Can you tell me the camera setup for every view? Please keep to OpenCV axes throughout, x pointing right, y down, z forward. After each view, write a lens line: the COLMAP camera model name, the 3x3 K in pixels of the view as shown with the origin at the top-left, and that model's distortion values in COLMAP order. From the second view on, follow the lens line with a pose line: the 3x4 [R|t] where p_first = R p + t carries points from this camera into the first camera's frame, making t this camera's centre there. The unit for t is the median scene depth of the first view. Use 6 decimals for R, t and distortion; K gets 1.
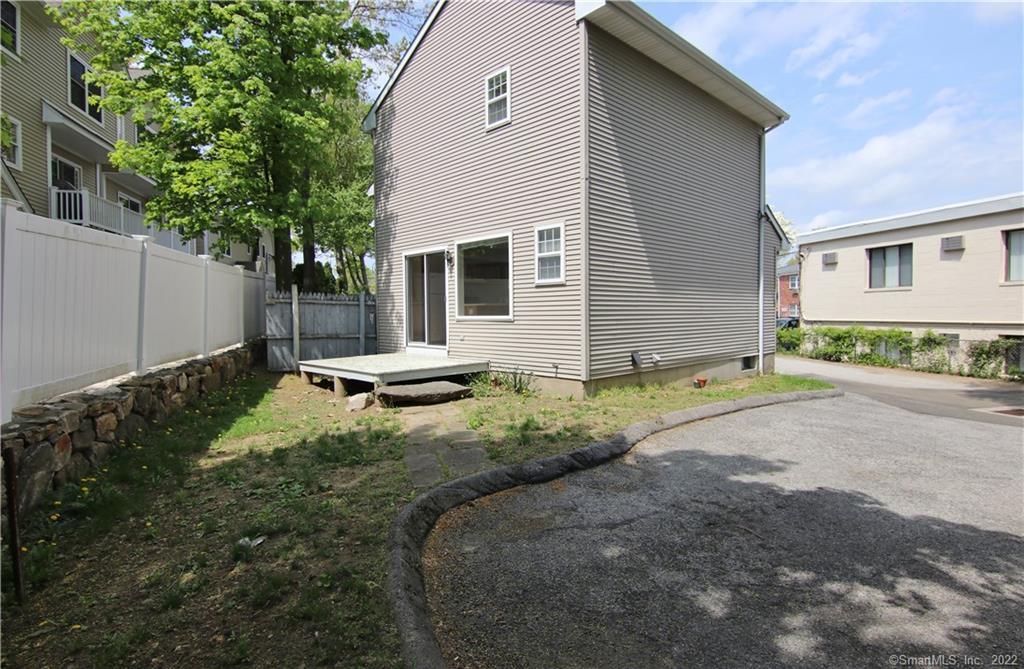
lens RADIAL K [[537.0, 0, 512.0], [0, 537.0, 334.5], [0, 0, 1]] dist [-0.000648, -0.000653]
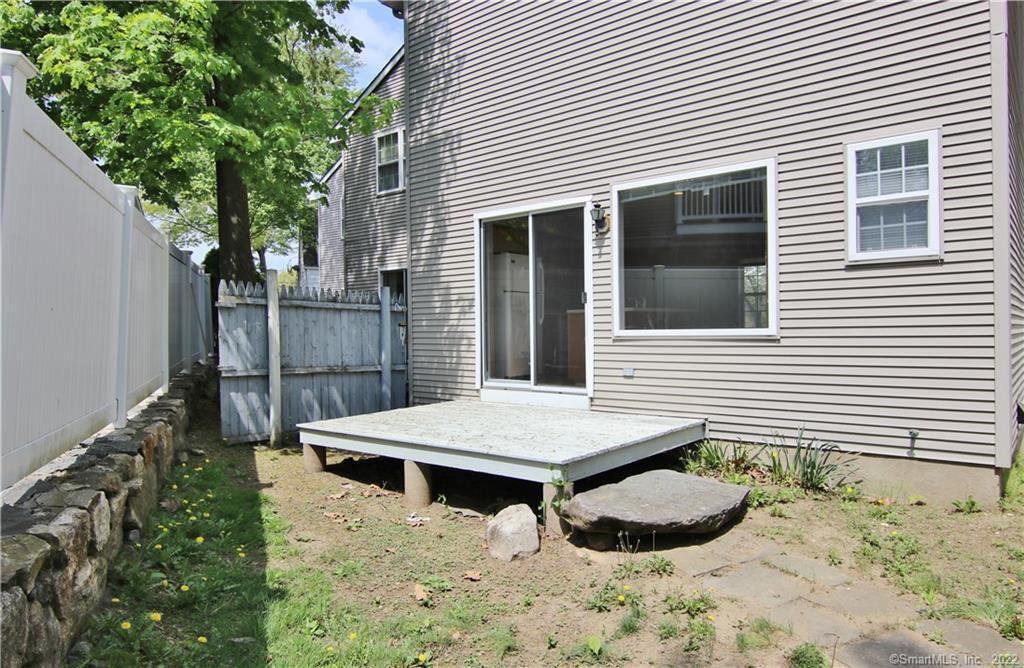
lens RADIAL K [[672.0, 0, 512.0], [0, 672.0, 334.0], [0, 0, 1]] dist [0.000307, -0.000917]
pose [[0.993085, -0.002423, 0.117372, -0.274802], [0.006640, 0.999346, -0.035551, -0.008433], [-0.117209, 0.036084, 0.992451, 0.369548]]
